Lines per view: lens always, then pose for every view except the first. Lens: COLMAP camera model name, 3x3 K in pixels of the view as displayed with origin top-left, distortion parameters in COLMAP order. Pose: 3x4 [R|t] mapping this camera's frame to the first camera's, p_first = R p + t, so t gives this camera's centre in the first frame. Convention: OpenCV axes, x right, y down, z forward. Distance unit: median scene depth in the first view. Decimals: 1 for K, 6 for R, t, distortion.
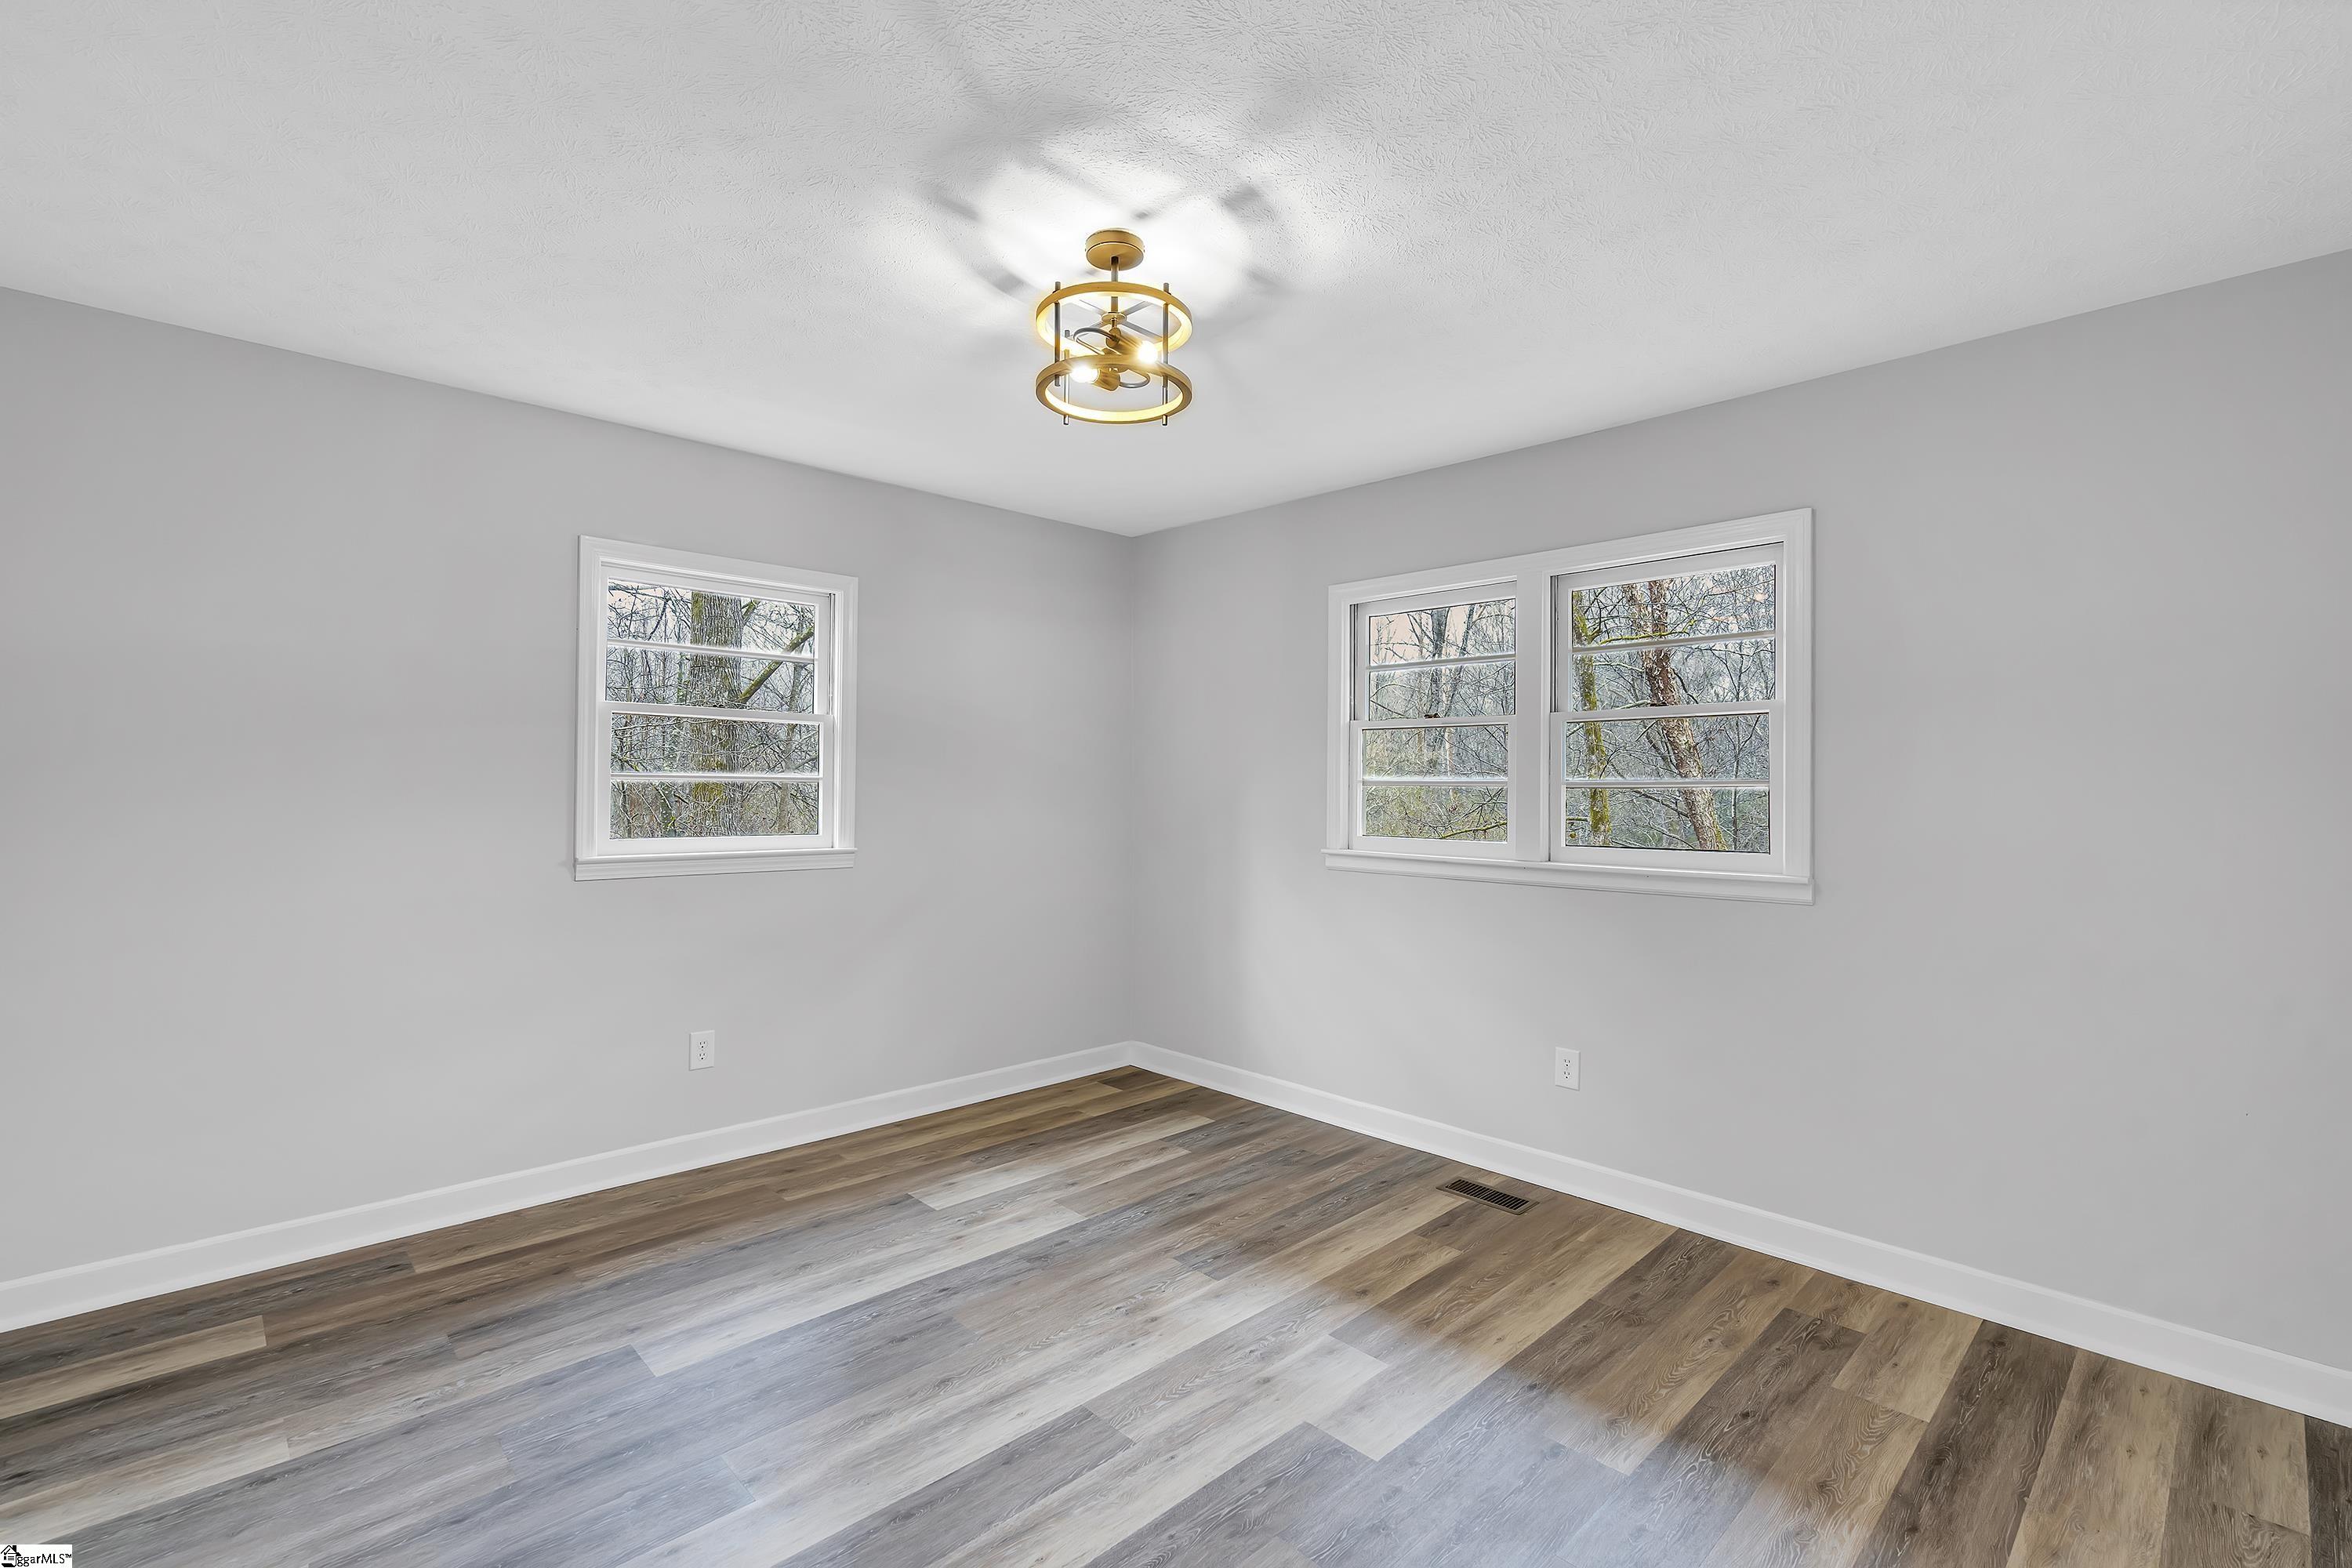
lens RADIAL K [[1070.2, 0, 1184.4], [0, 1070.2, 783.1], [0, 0, 1]] dist [-0.000794, 0.000212]
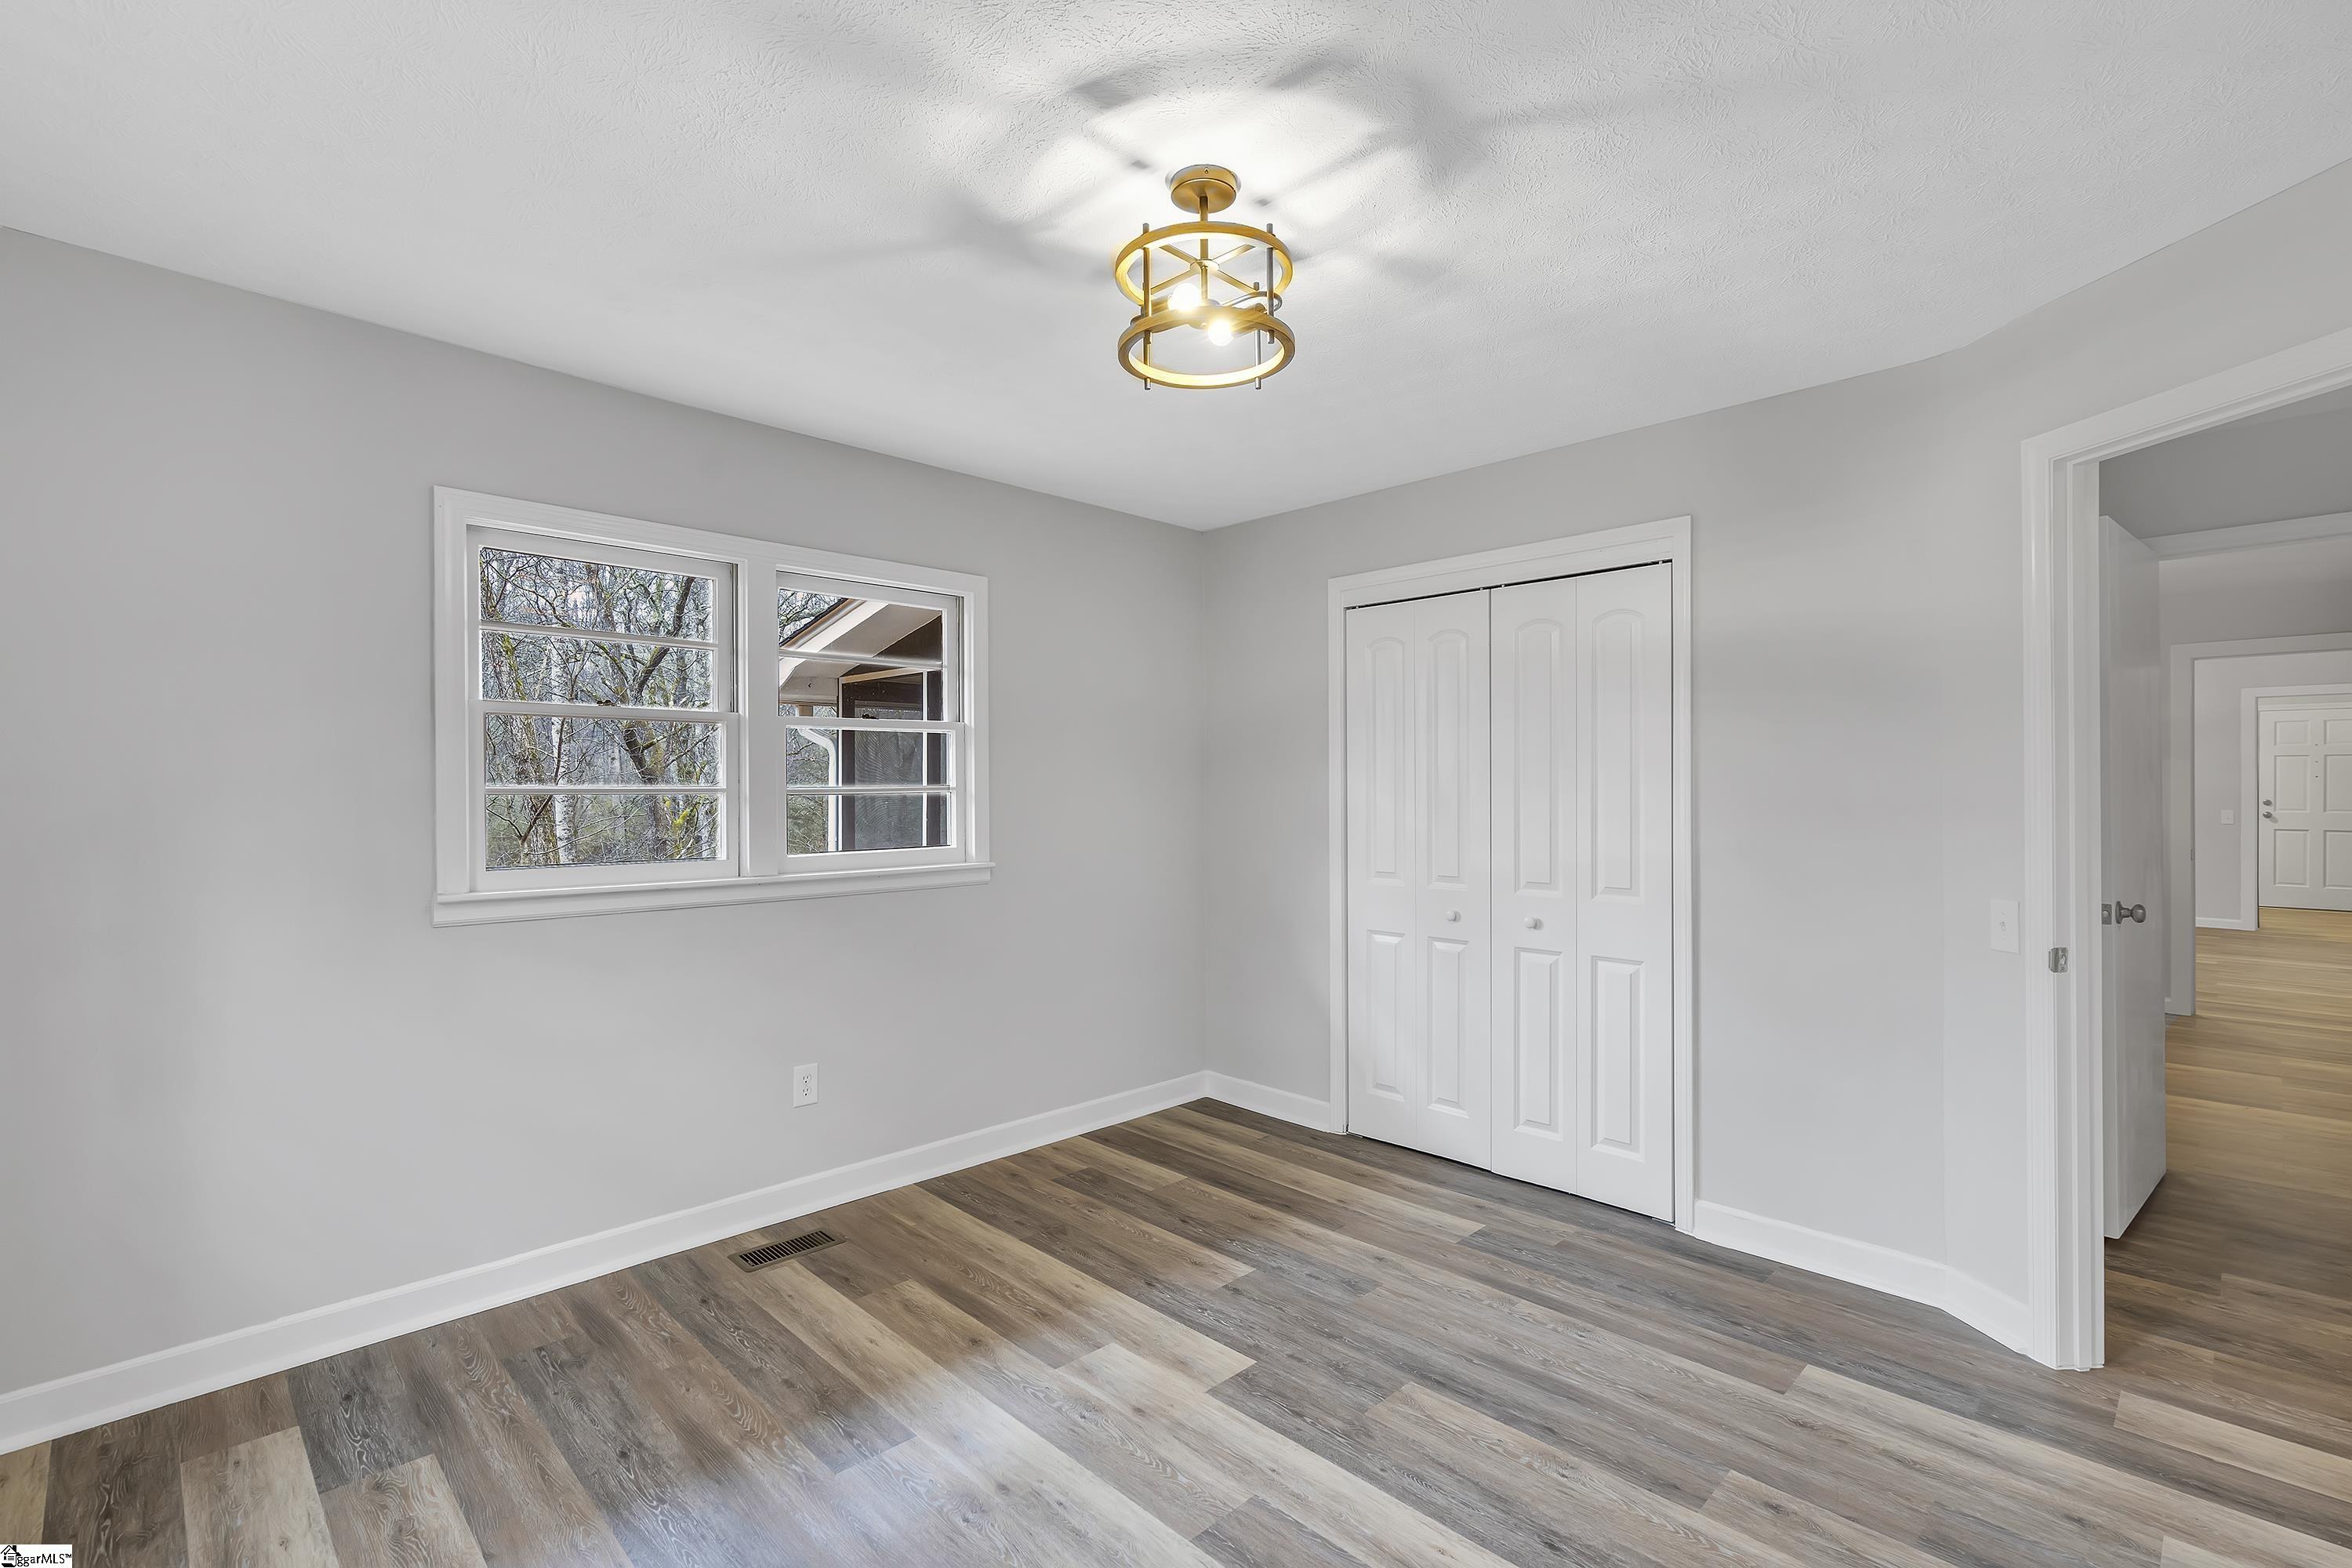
lens RADIAL K [[1070.2, 0, 1180.8], [0, 1070.2, 781.5], [0, 0, 1]] dist [-0.000794, 0.000212]
pose [[-0.020007, 0.000591, 0.999800, -0.739643], [0.004076, 0.999992, -0.000509, -0.007798], [-0.999792, 0.004065, -0.020009, 0.812159]]
